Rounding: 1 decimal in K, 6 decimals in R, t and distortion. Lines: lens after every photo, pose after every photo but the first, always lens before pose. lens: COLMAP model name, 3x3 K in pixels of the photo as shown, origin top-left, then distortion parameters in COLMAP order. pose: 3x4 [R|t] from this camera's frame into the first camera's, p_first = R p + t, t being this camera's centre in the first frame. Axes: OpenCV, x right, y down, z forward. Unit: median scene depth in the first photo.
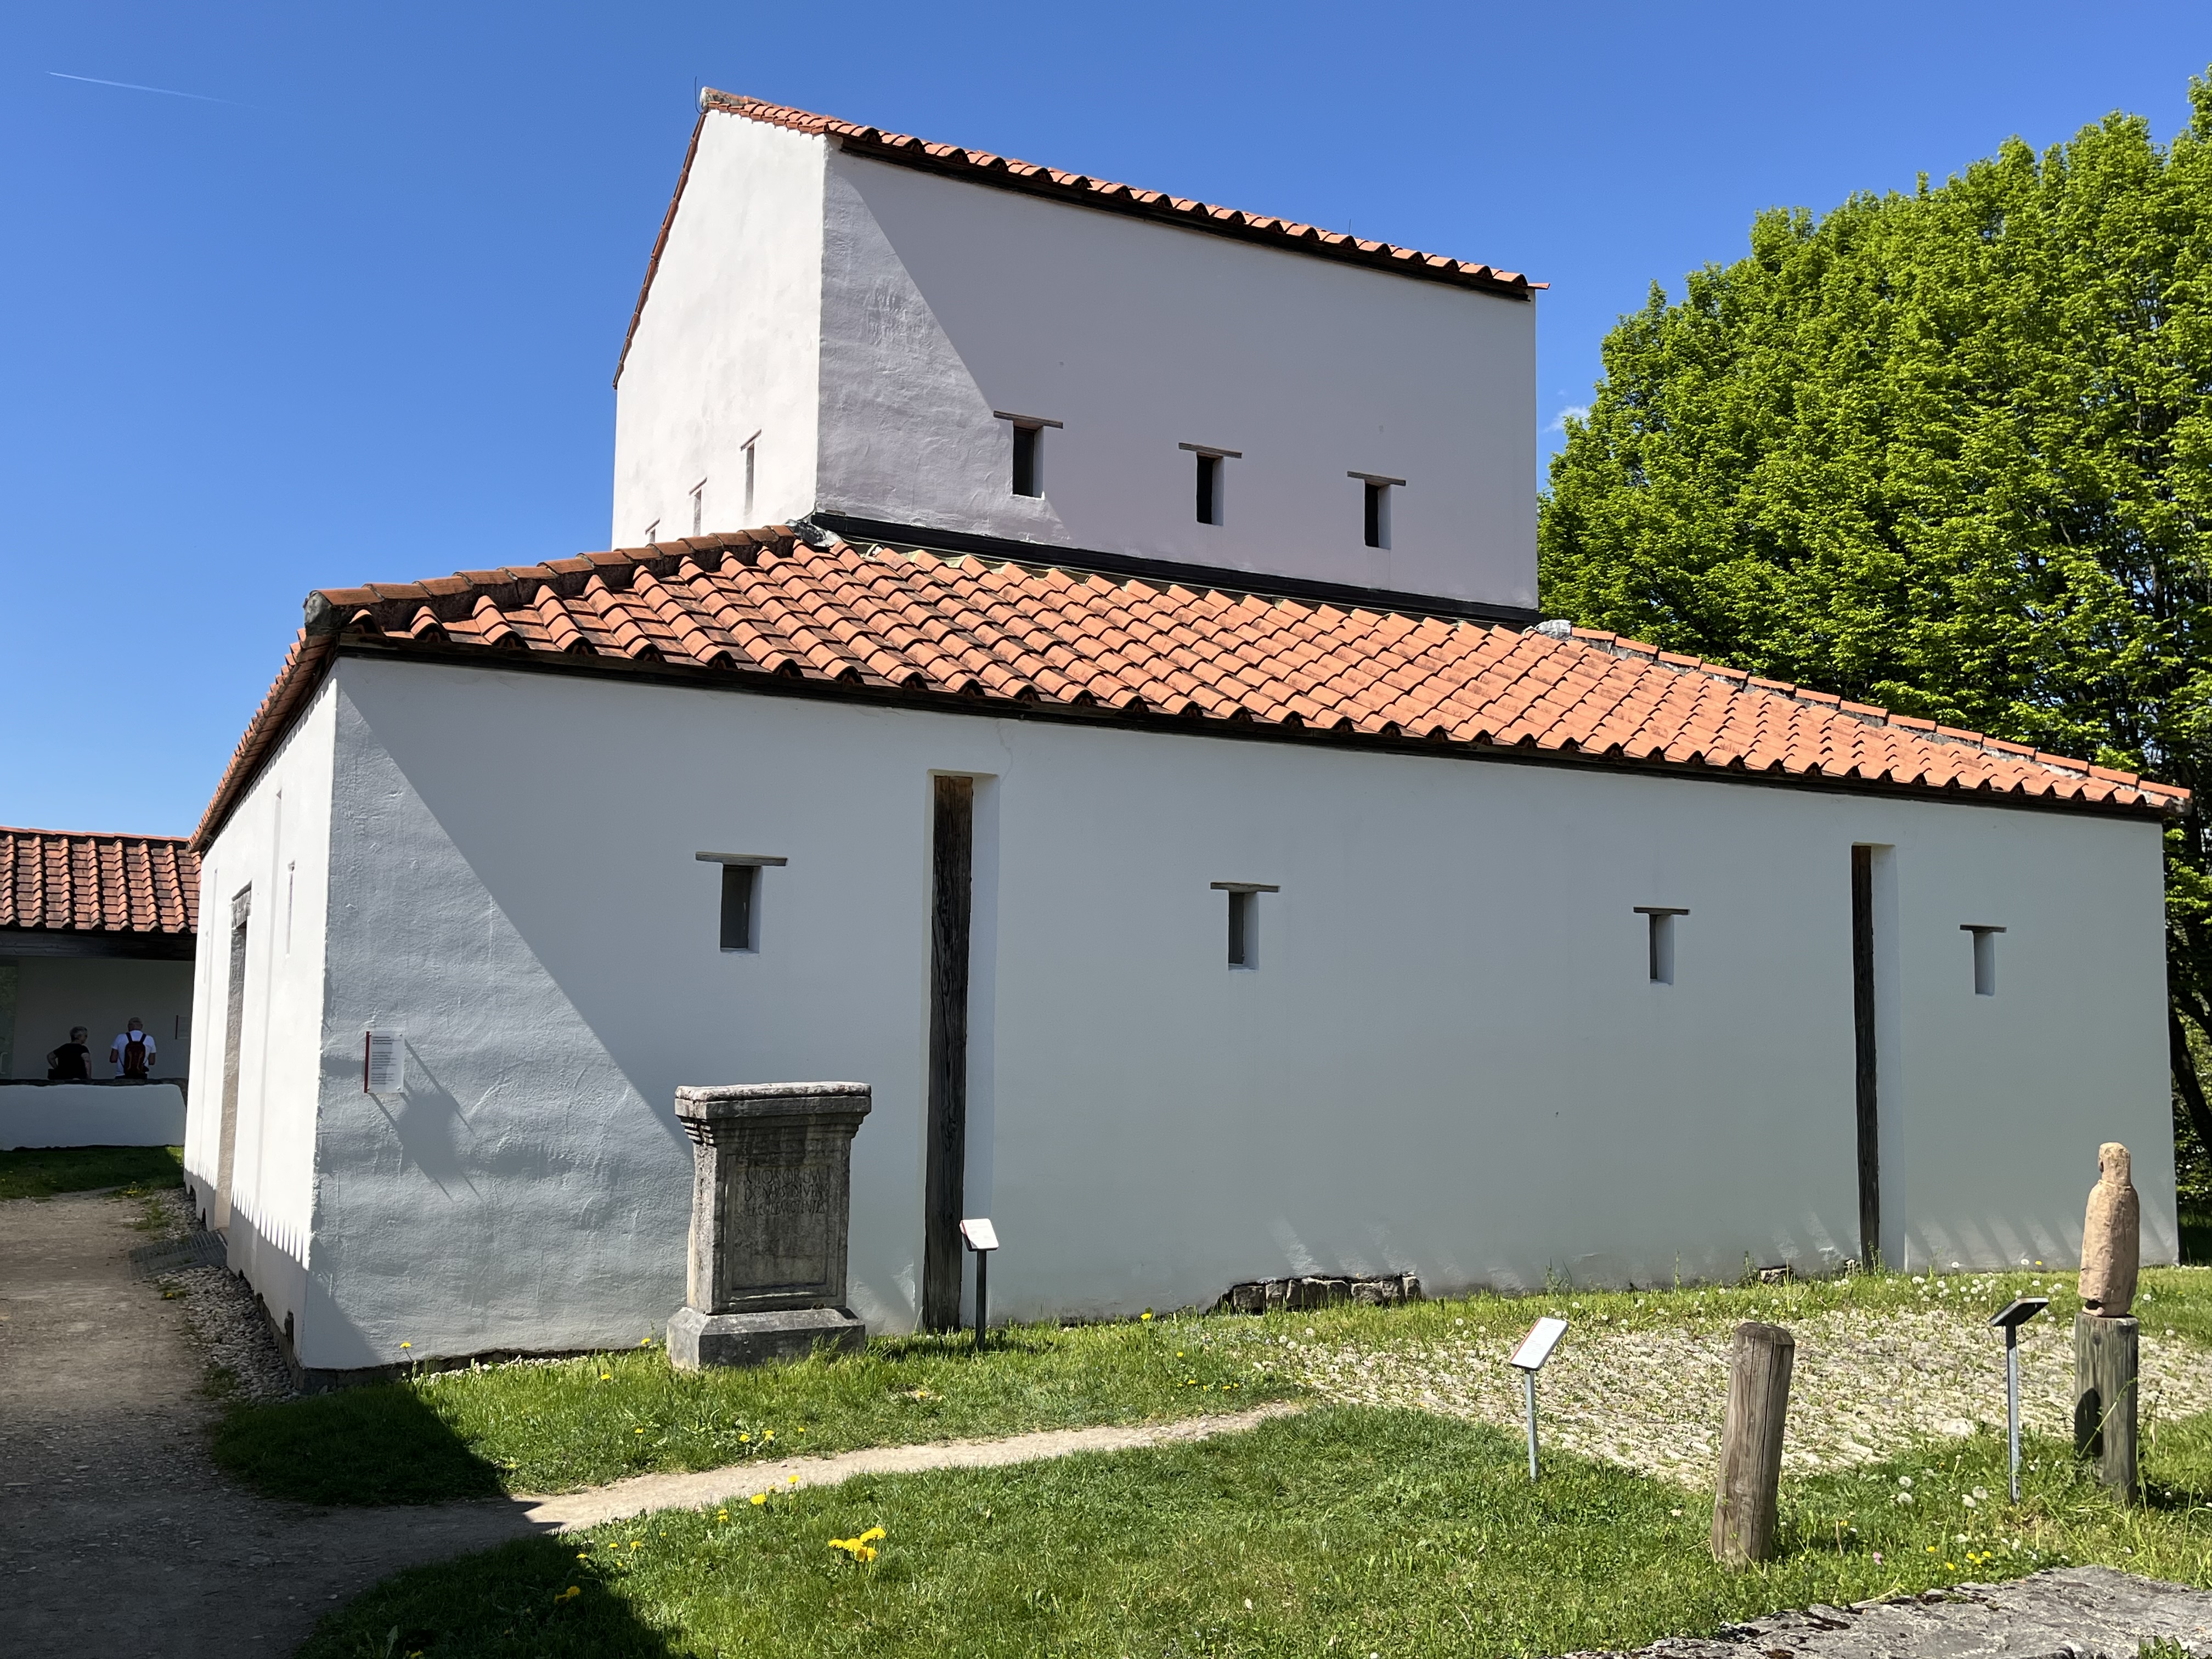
lens RADIAL K [[1957.6, 0, 1106.0], [0, 1957.6, 829.5], [0, 0, 1]] dist [0.054902, -0.000253]
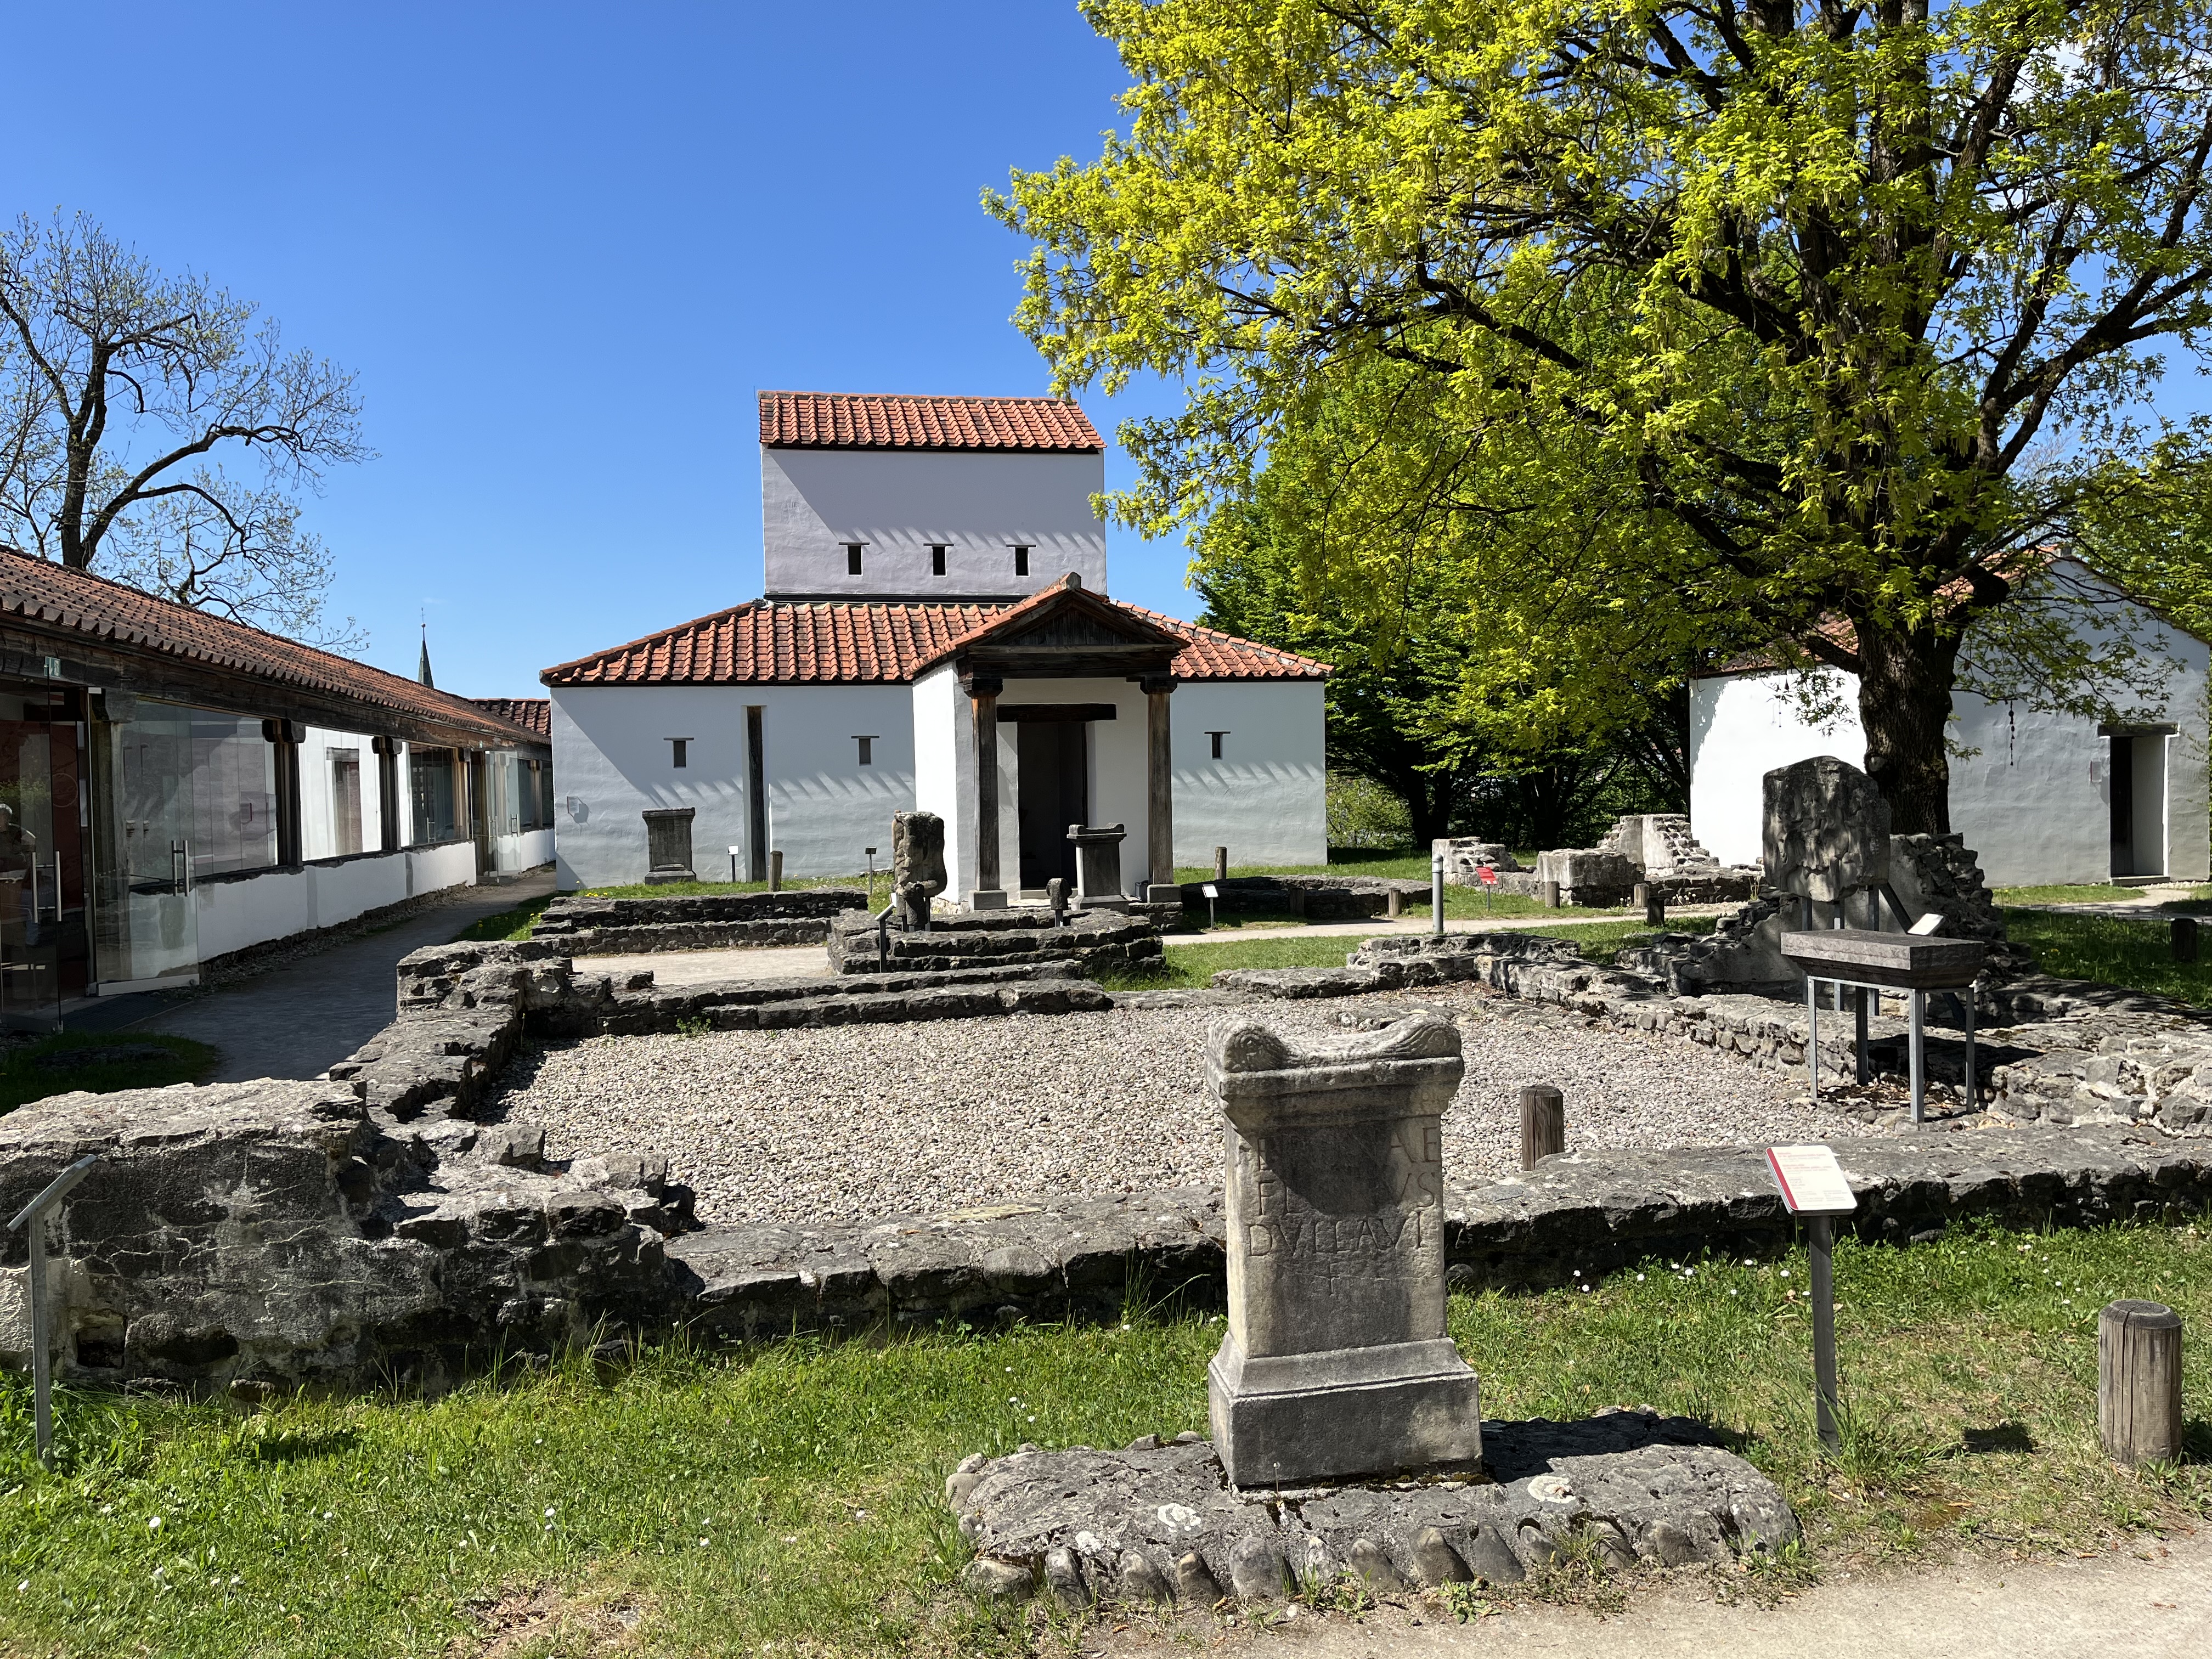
lens RADIAL K [[1645.4, 0, 1106.0], [0, 1645.4, 829.5], [0, 0, 1]] dist [0.003506, -0.000298]
pose [[0.962799, -0.030423, -0.268500, 0.830702], [0.062659, 0.991695, 0.112320, -0.066344], [0.262853, -0.124965, 0.956709, -0.965607]]
